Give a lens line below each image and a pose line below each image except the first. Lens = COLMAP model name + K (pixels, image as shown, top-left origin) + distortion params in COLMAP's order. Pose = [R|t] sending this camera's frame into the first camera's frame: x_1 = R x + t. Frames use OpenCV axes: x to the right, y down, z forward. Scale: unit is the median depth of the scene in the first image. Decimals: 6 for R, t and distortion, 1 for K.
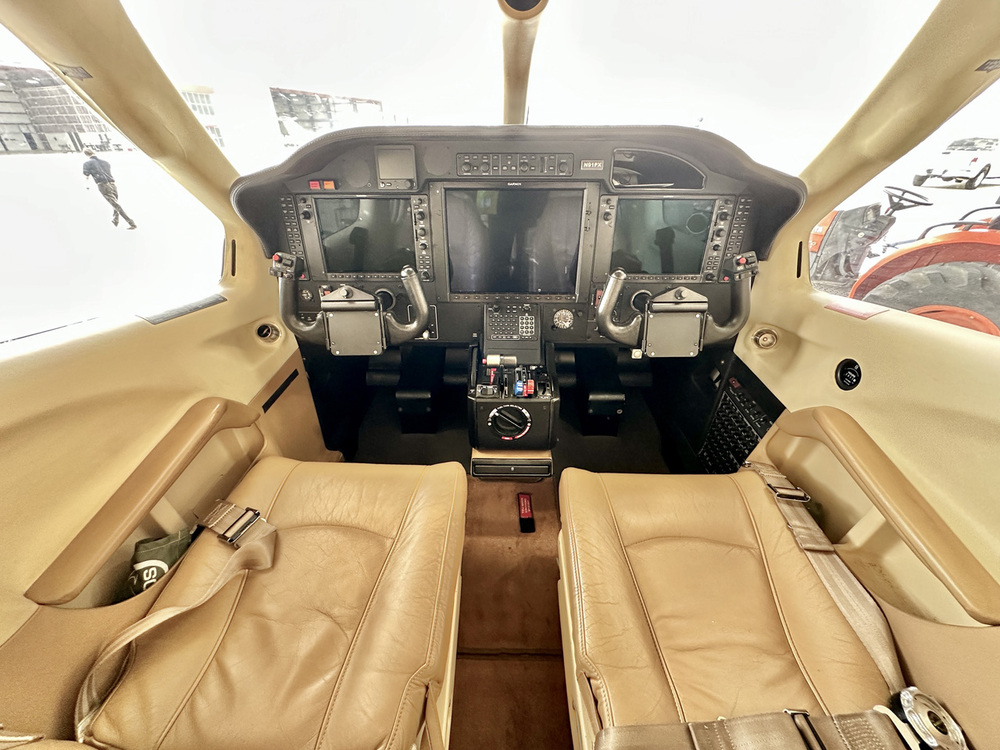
lens RADIAL K [[401.8, 0, 508.2], [0, 401.8, 375.5], [0, 0, 1]] dist [0.001317, 0.000061]
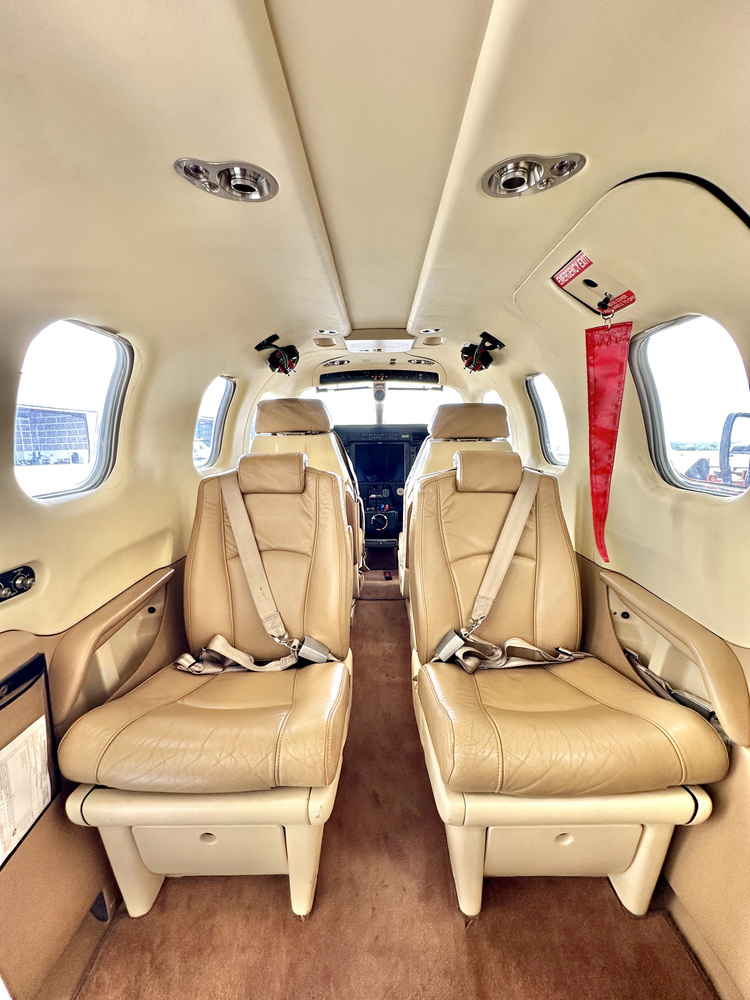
lens RADIAL K [[401.8, 0, 373.0], [0, 401.8, 500.0], [0, 0, 1]] dist [0.001317, 0.000061]
pose [[0.999788, -0.017130, -0.011415, -0.006663], [0.011207, 0.918100, -0.396191, 0.889579], [0.017266, 0.395979, 0.918097, -1.274243]]
